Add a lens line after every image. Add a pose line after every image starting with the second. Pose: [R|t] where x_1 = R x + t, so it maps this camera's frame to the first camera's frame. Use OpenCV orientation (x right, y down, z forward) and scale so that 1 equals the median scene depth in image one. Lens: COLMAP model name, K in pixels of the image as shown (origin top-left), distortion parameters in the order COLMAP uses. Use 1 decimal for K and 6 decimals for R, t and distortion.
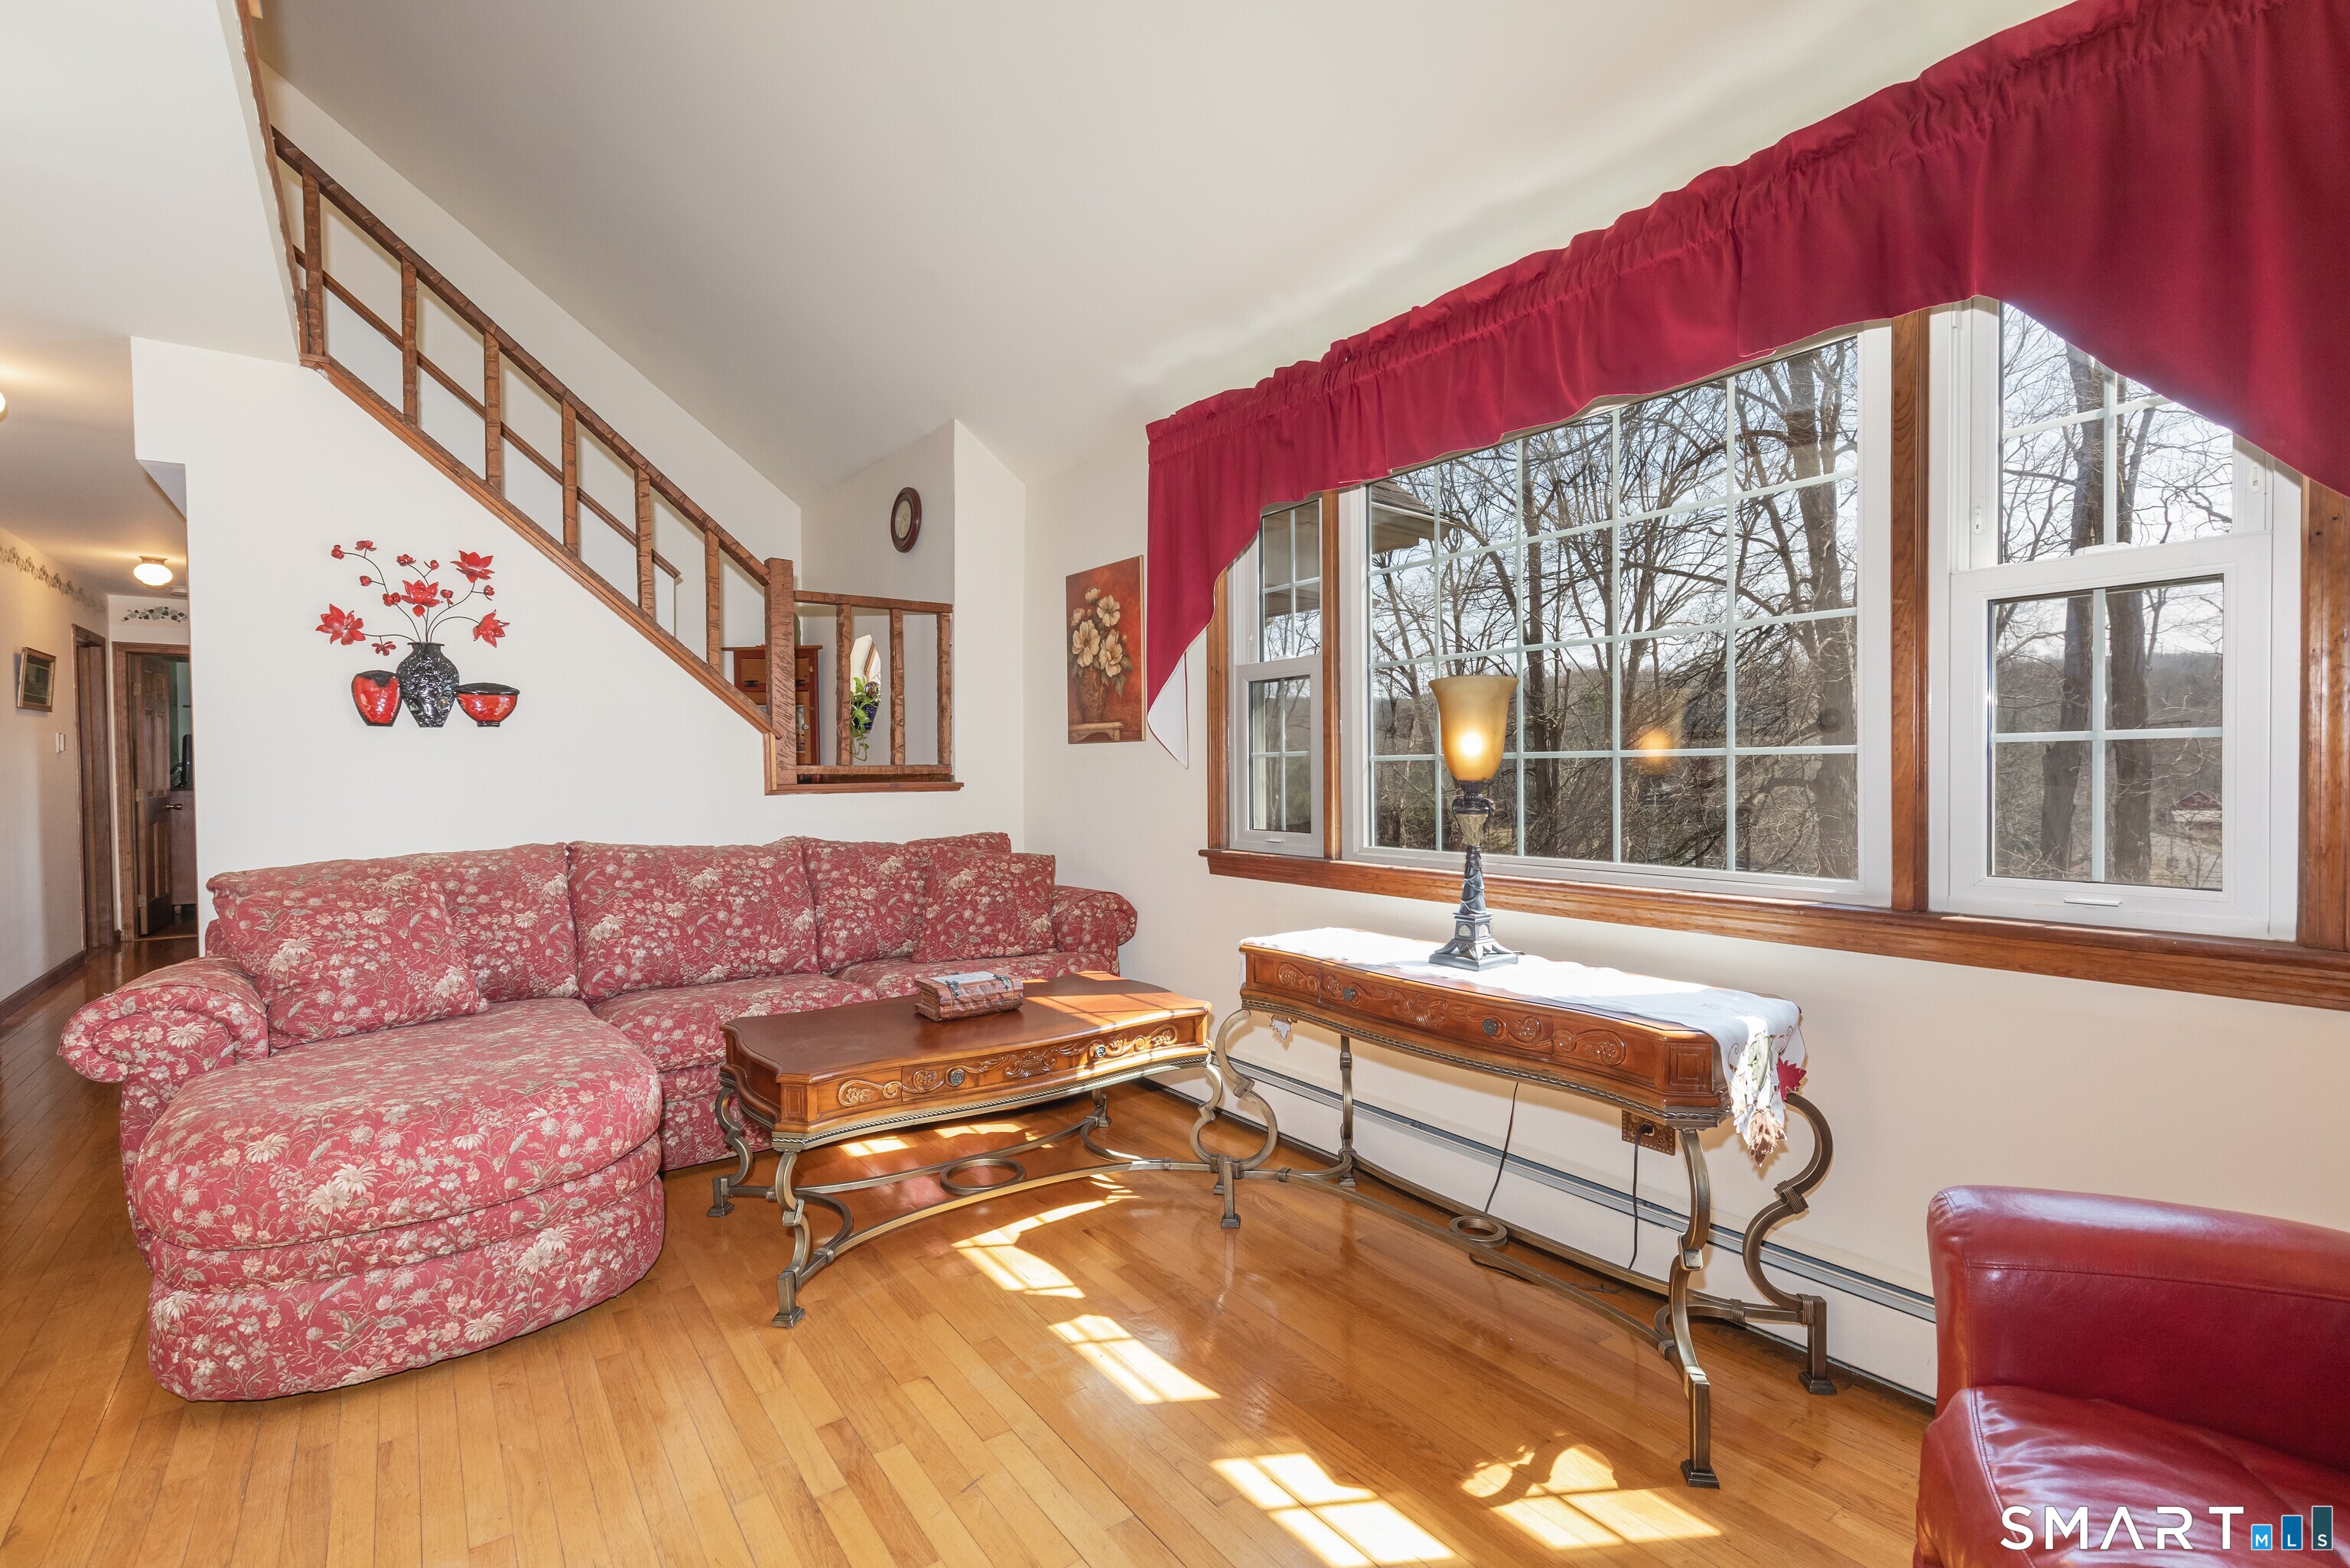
lens RADIAL K [[1067.0, 0, 1173.6], [0, 1067.0, 775.2], [0, 0, 1]] dist [0.001355, -0.000028]
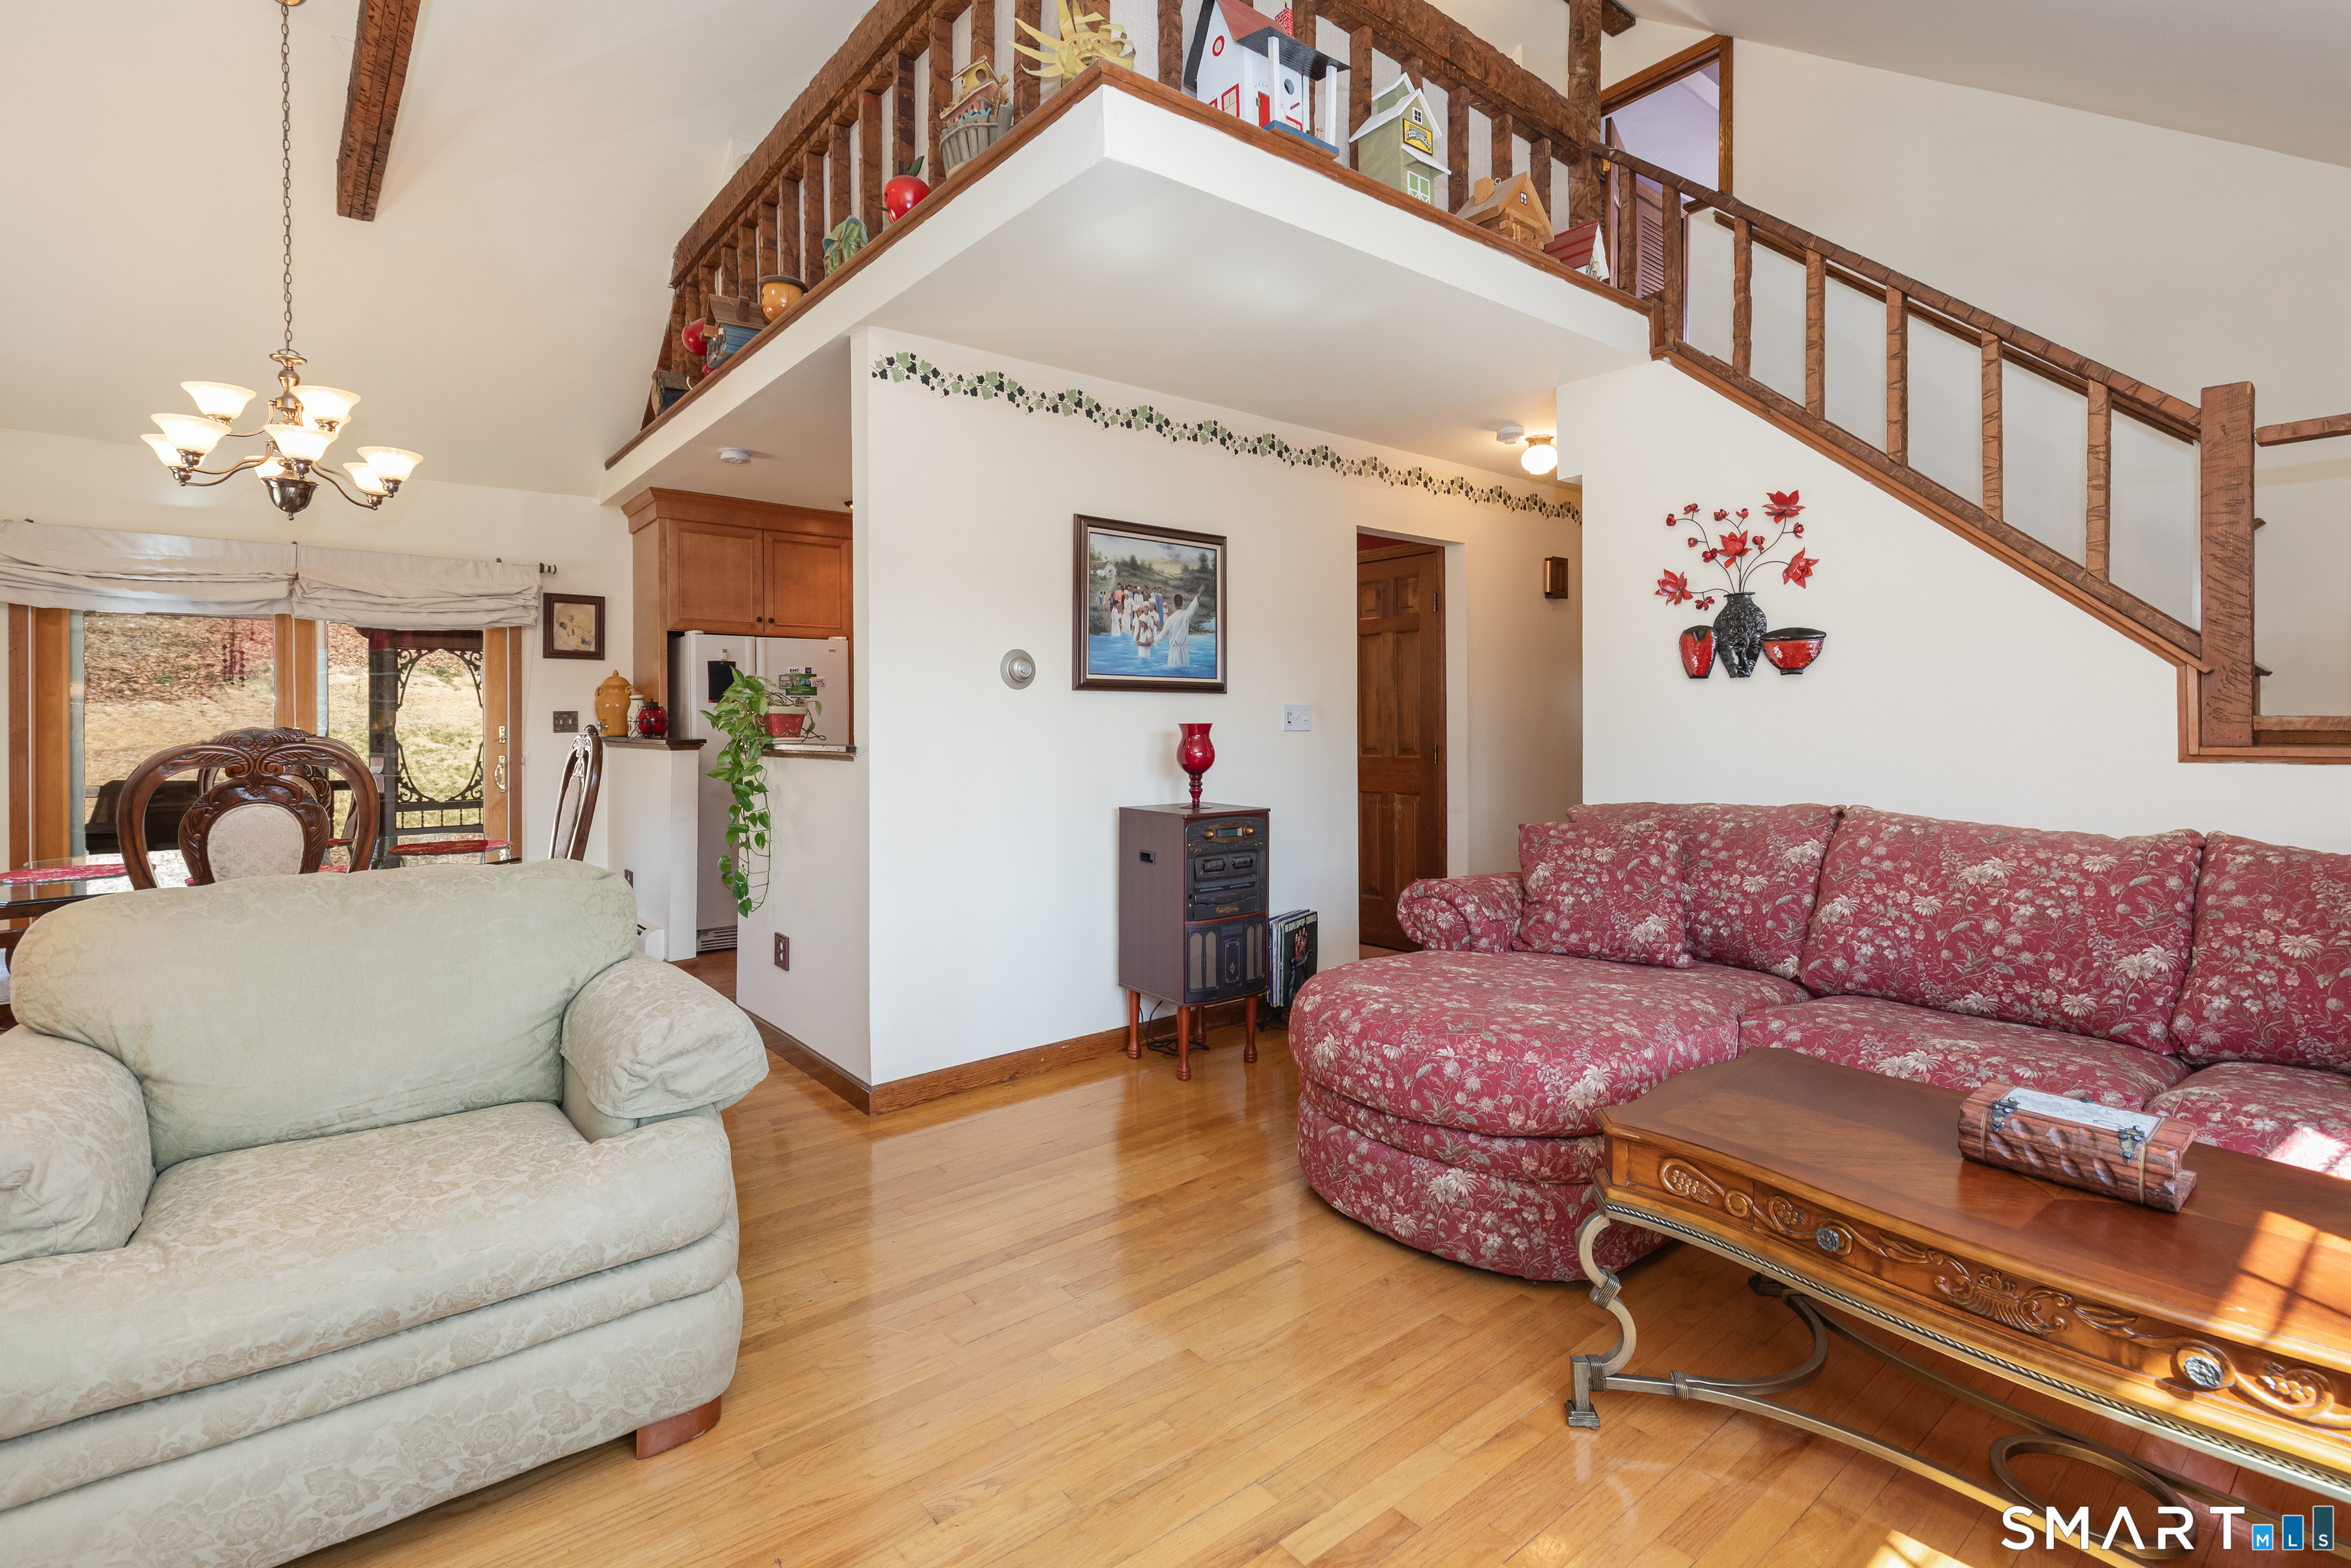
lens RADIAL K [[1071.9, 0, 1209.2], [0, 1071.9, 731.7], [0, 0, 1]] dist [0.002289, 0.000792]
pose [[0.053653, 0.015575, -0.998438, 0.279846], [-0.006530, 0.999862, 0.015246, -0.006819], [0.998538, 0.005701, 0.053747, 0.458958]]
